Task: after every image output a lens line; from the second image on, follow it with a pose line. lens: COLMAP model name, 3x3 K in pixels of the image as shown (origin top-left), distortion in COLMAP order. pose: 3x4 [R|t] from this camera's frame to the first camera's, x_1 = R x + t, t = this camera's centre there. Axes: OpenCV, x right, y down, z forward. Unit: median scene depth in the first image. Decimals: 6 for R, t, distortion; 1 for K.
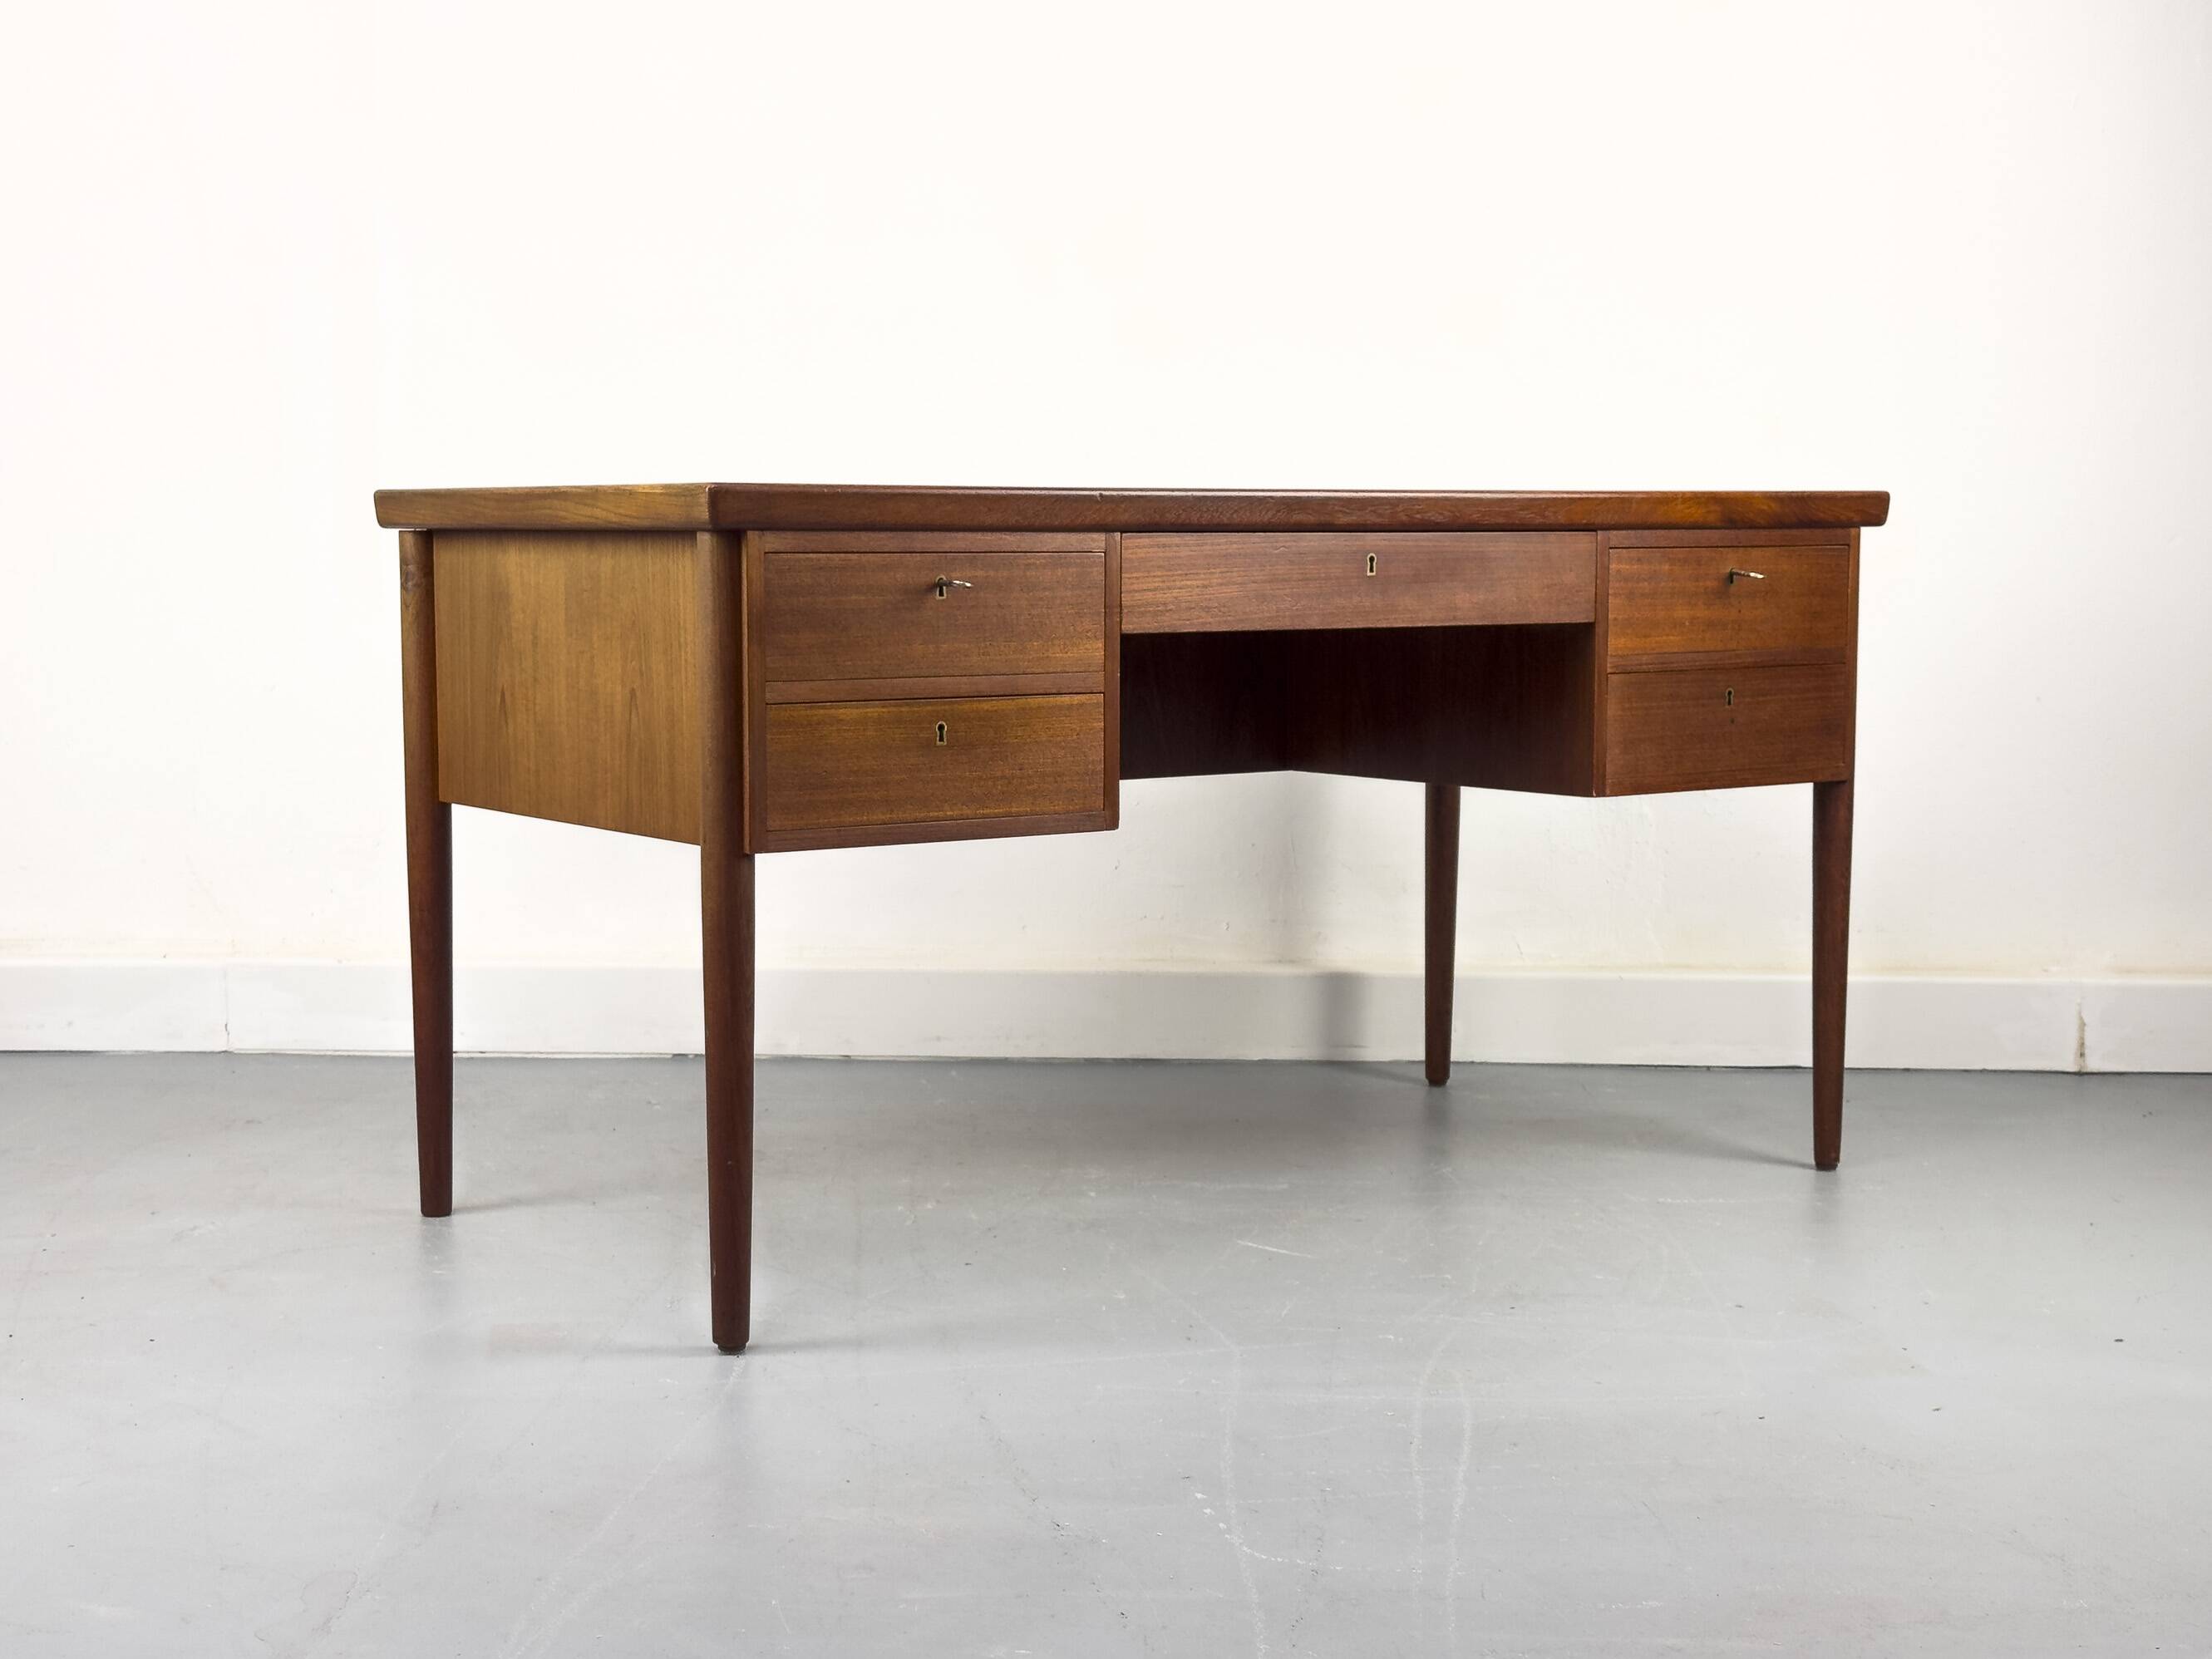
lens RADIAL K [[3215.3, 0, 1108.3], [0, 3215.3, 881.5], [0, 0, 1]] dist [0.151437, -0.047616]
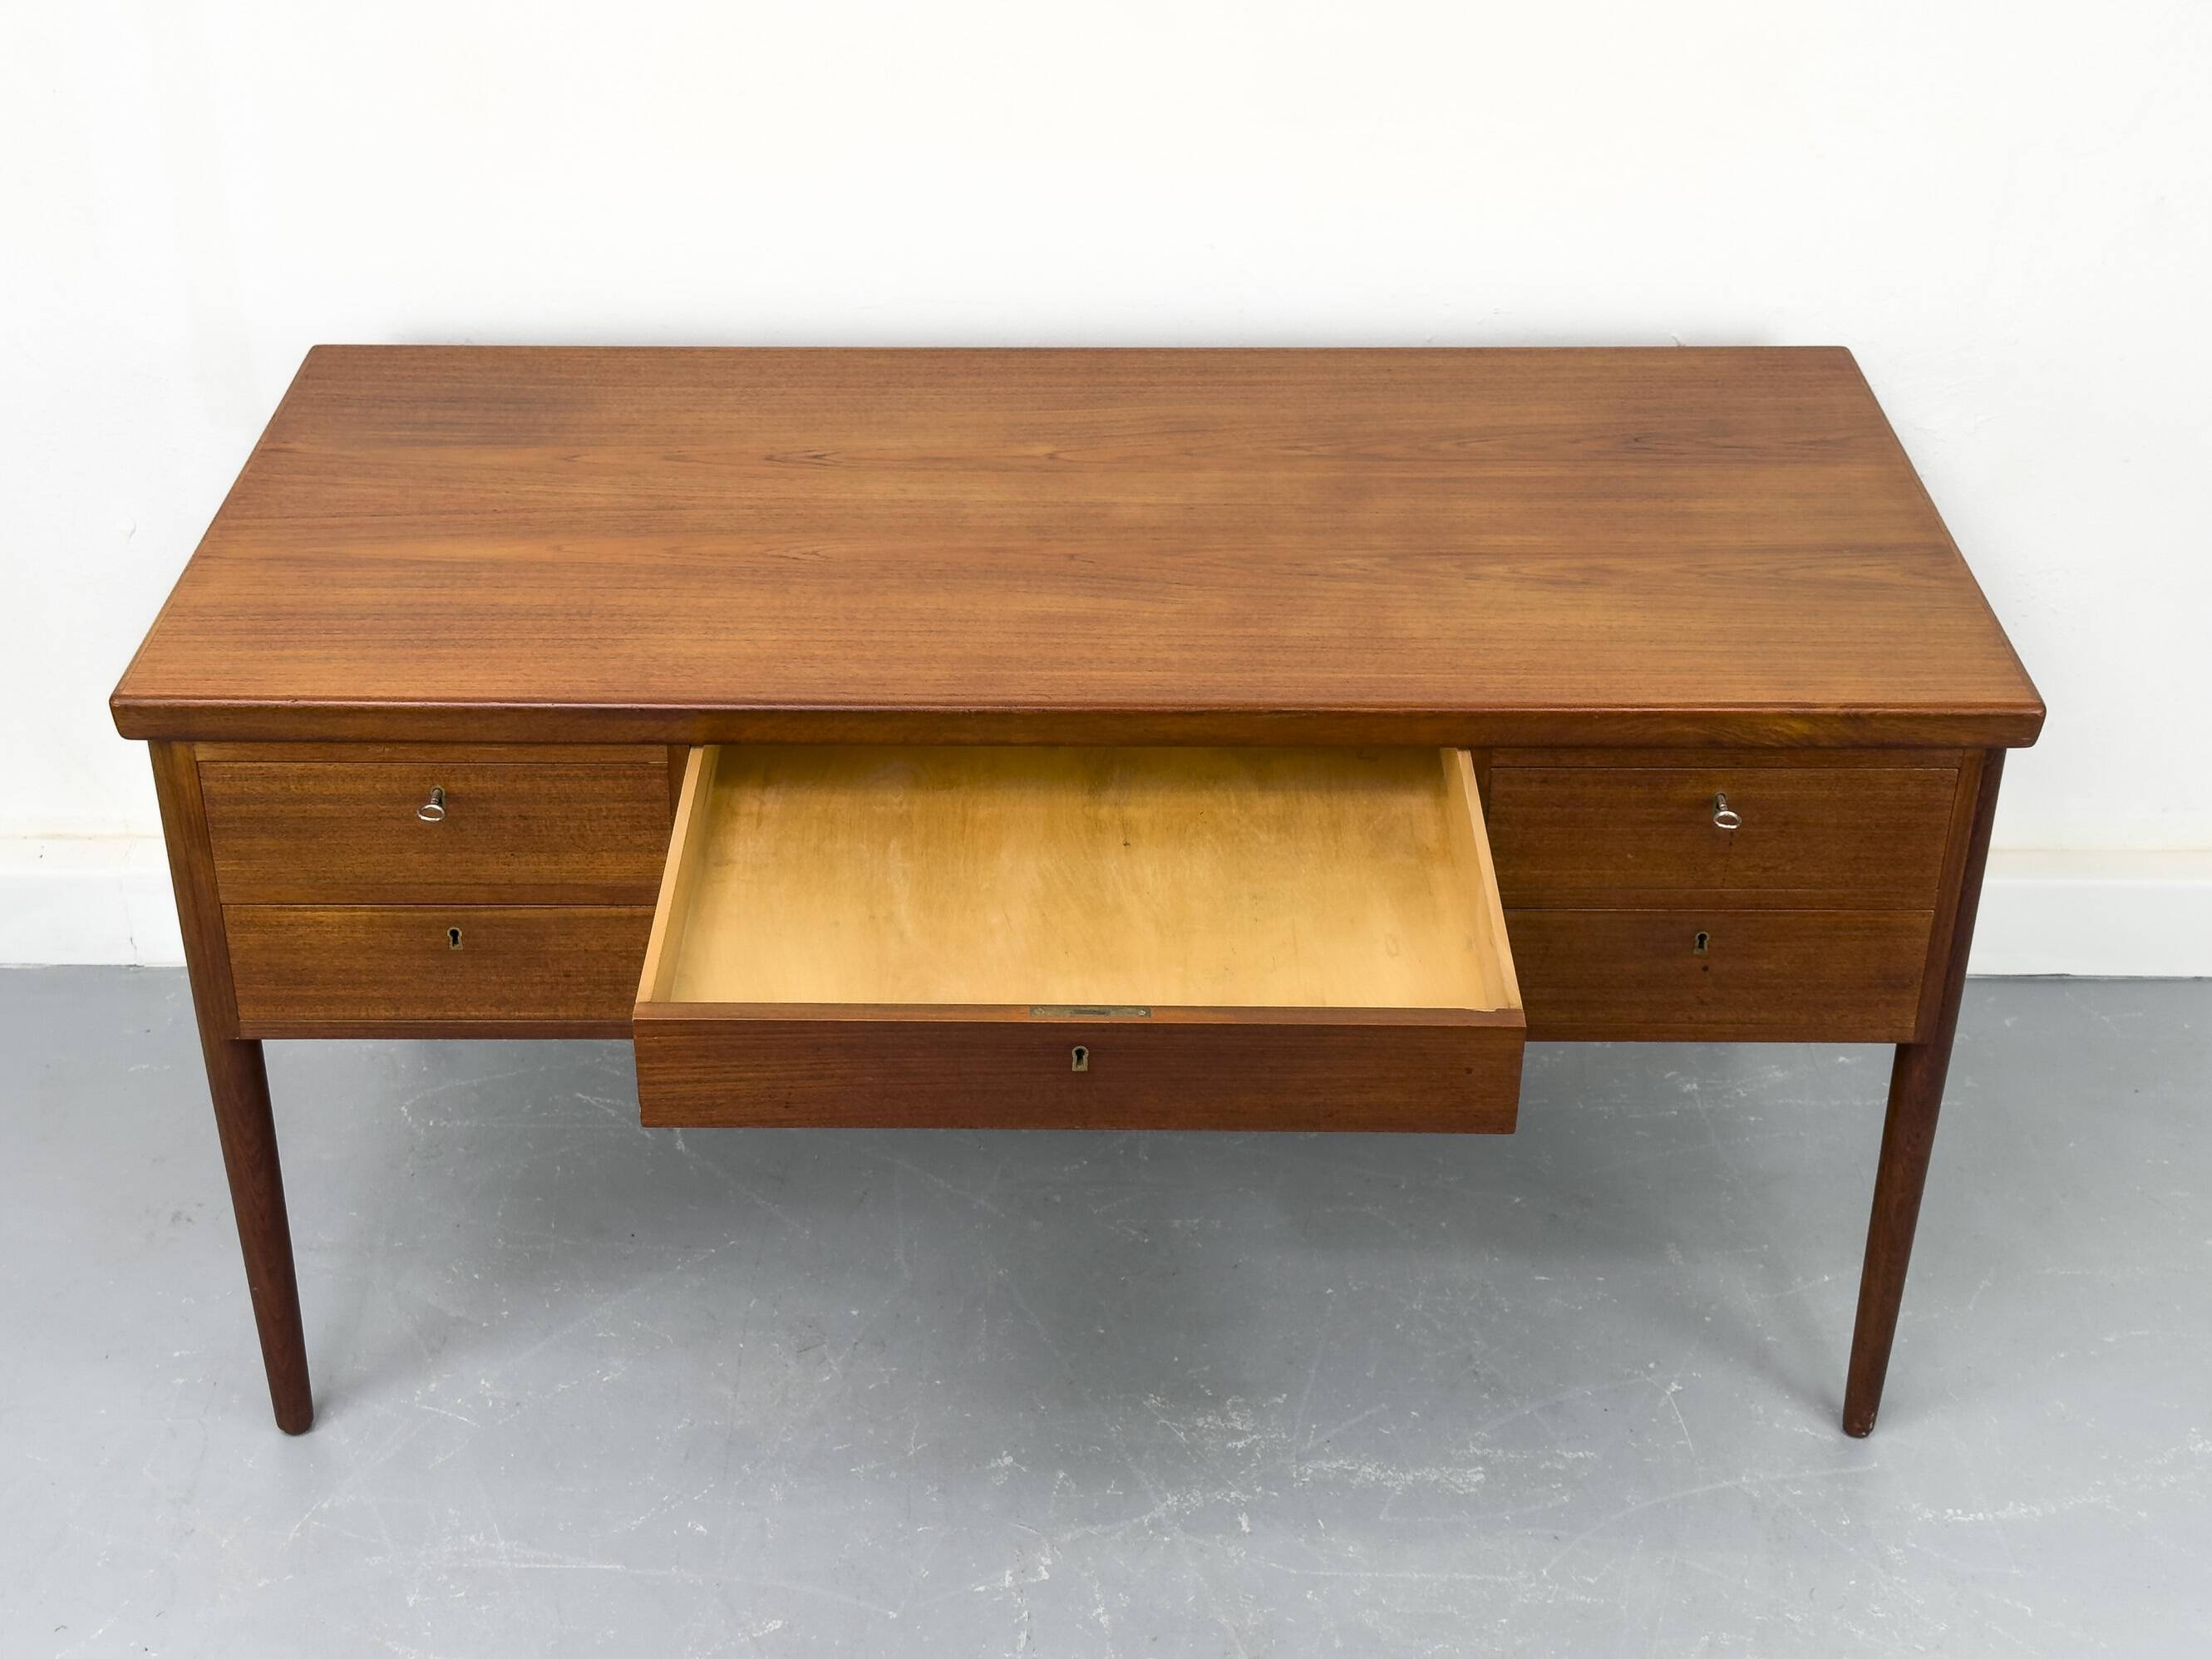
lens RADIAL K [[3058.1, 0, 1106.0], [0, 3058.1, 829.5], [0, 0, 1]] dist [0.174708, -0.299010]
pose [[0.817418, 0.296212, -0.494050, 0.482769], [-0.070749, 0.902791, 0.424220, -0.425470], [0.571683, -0.311812, 0.758915, 0.439556]]
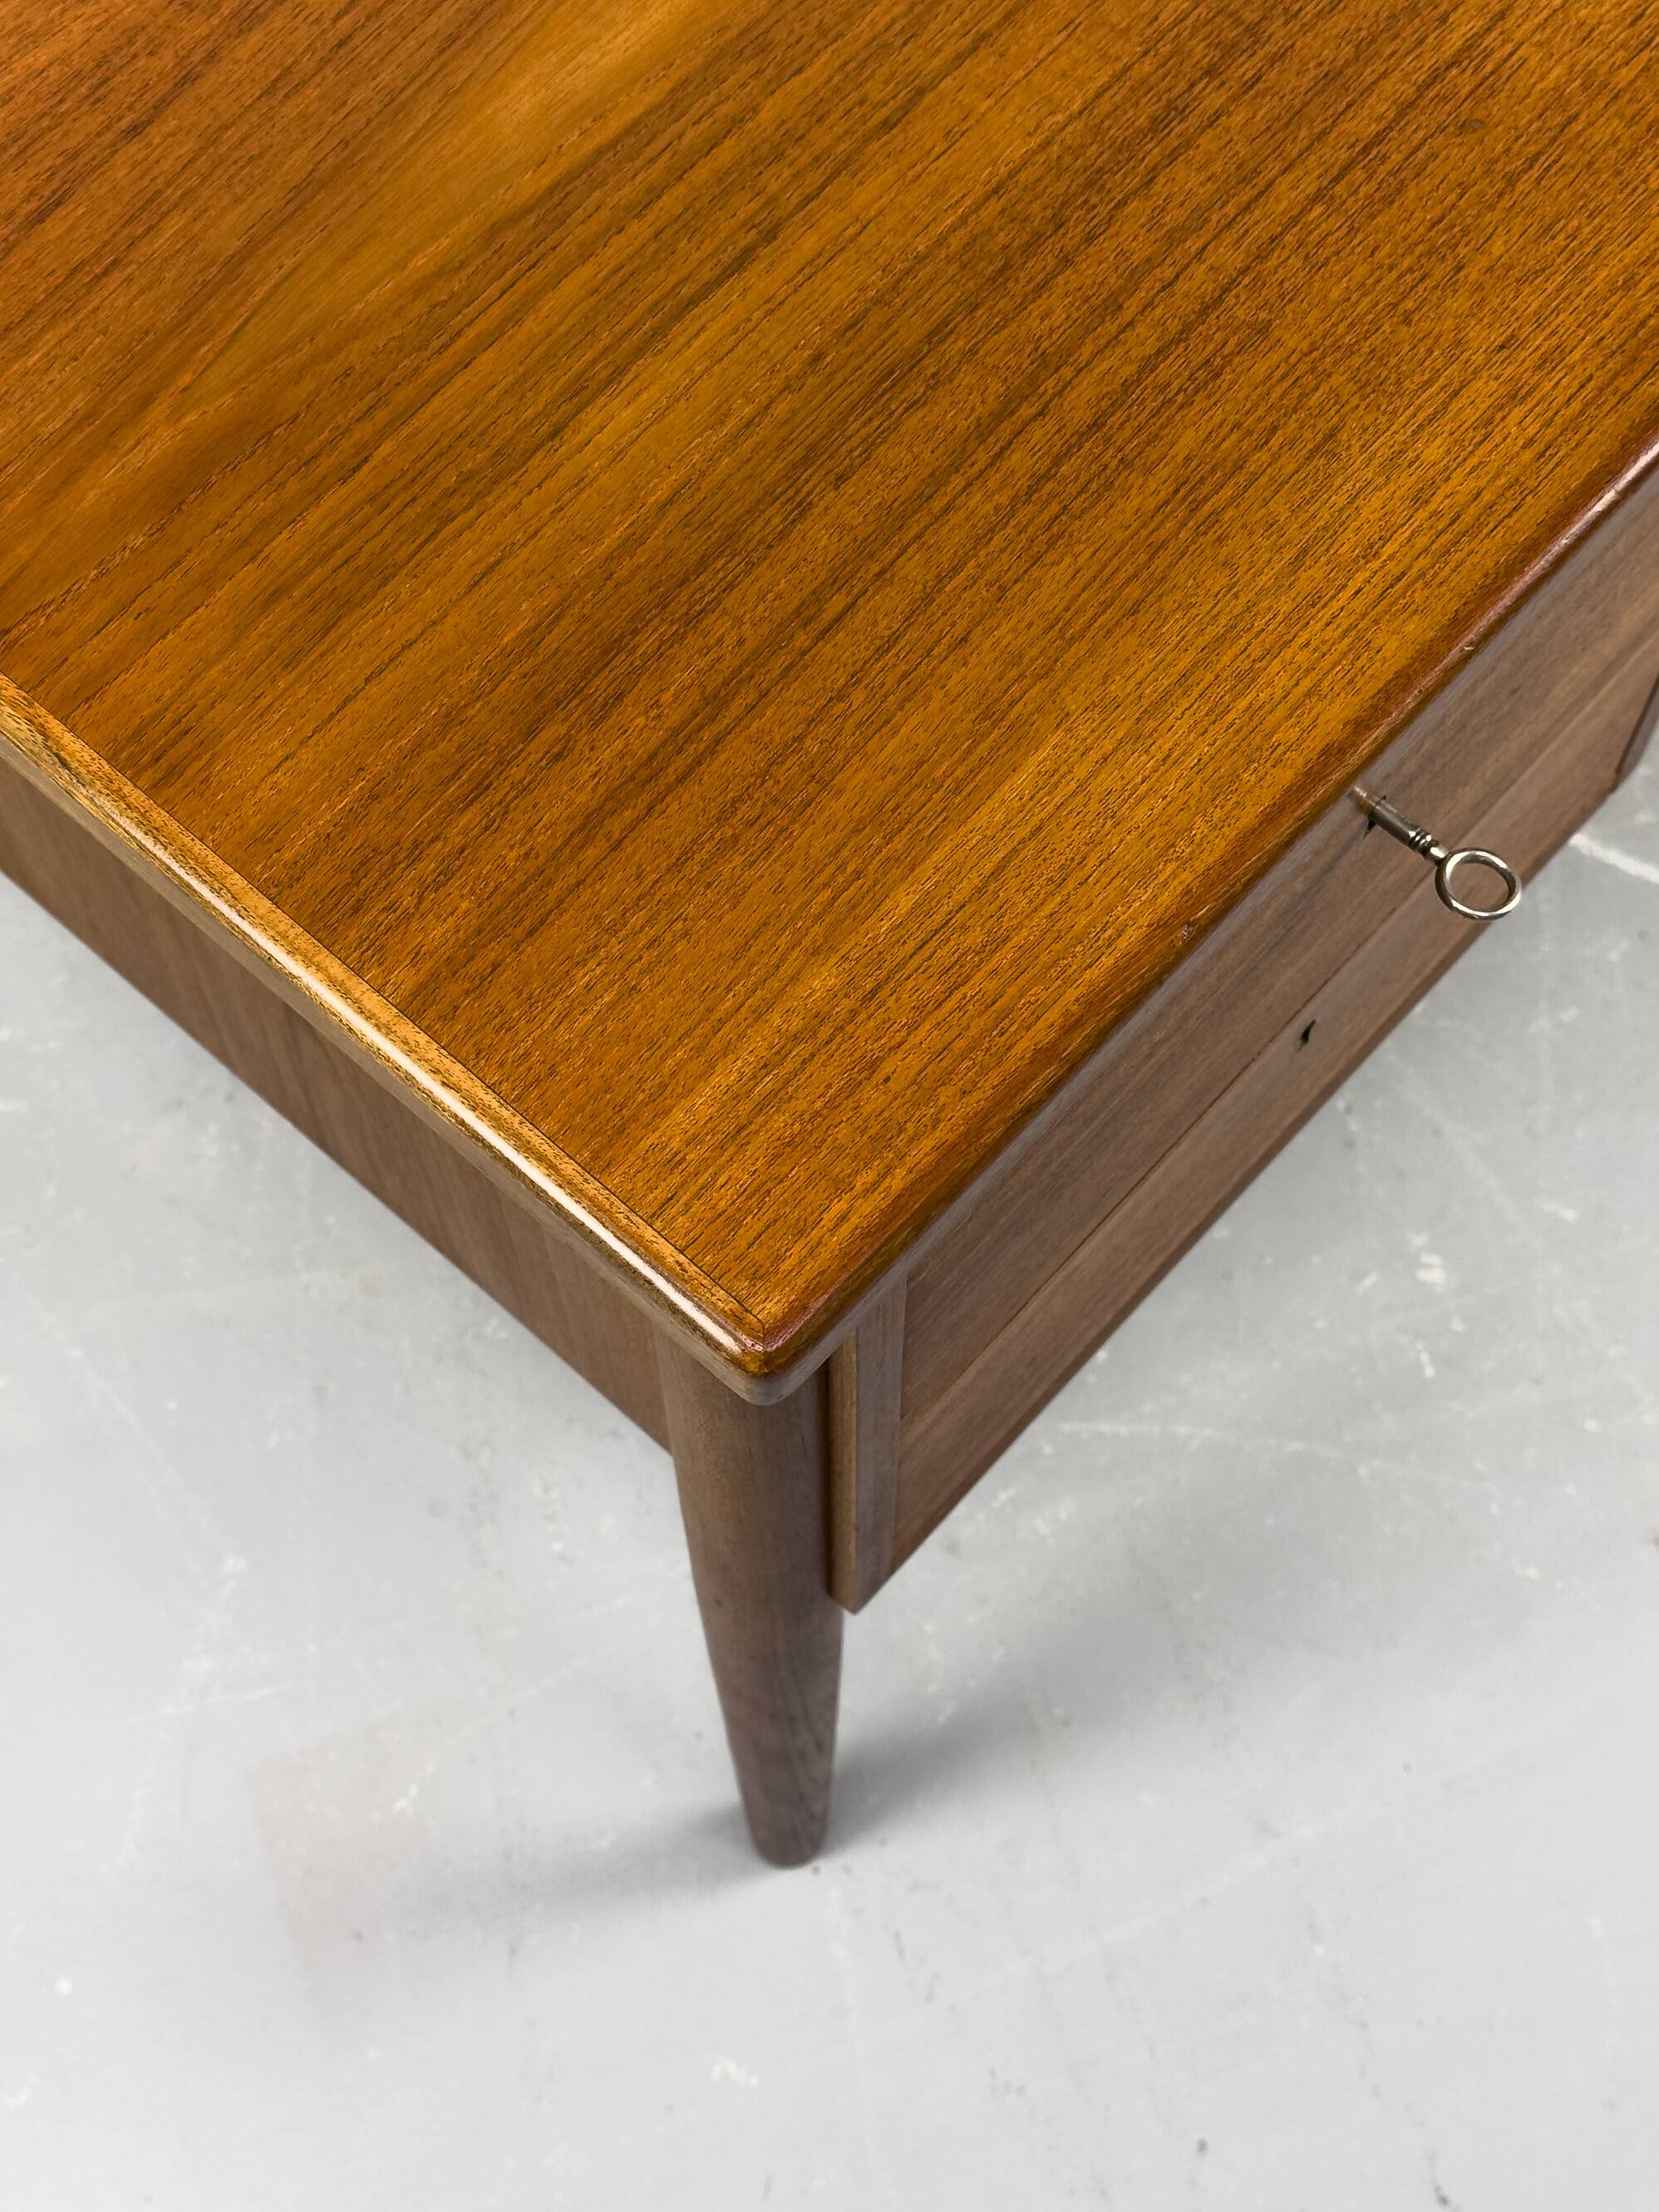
lens RADIAL K [[3058.1, 0, 829.5], [0, 3058.1, 1106.0], [0, 0, 1]] dist [0.174708, -0.299010]
pose [[0.976494, -0.199222, 0.082286, -0.118661], [0.032065, 0.511767, 0.858526, -0.295170], [-0.213148, -0.835706, 0.506125, 0.803169]]
